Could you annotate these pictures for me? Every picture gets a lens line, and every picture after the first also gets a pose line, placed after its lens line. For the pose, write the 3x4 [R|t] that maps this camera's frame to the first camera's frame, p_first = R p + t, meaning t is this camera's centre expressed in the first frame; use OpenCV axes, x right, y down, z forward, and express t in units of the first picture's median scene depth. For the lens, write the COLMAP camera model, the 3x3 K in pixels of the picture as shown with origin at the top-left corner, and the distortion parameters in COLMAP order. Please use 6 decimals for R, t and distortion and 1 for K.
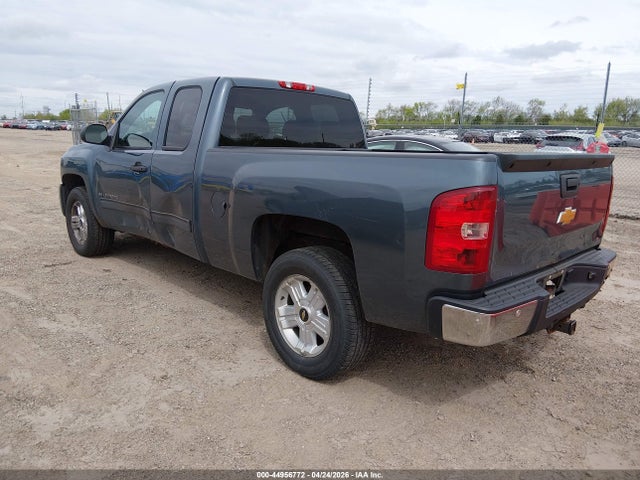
lens RADIAL K [[490.5, 0, 320.0], [0, 490.5, 240.0], [0, 0, 1]] dist [0.050742, -0.064578]
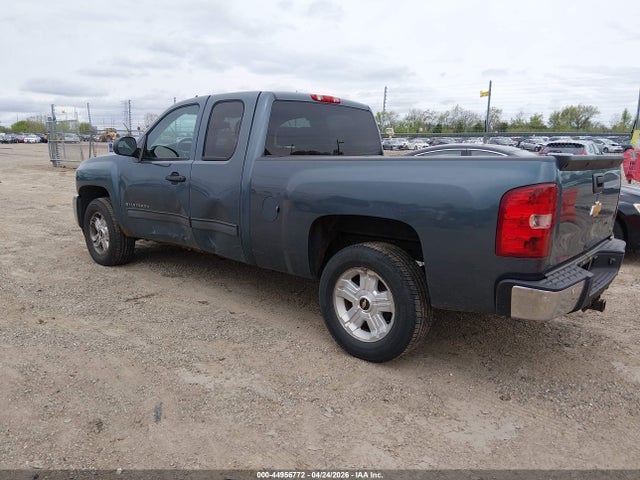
lens RADIAL K [[490.5, 0, 320.0], [0, 490.5, 240.0], [0, 0, 1]] dist [0.050742, -0.064578]
pose [[0.996463, -0.030620, 0.078254, -0.151039], [0.032112, 0.999324, -0.017877, 0.014968], [-0.077654, 0.020327, 0.996773, -0.065961]]
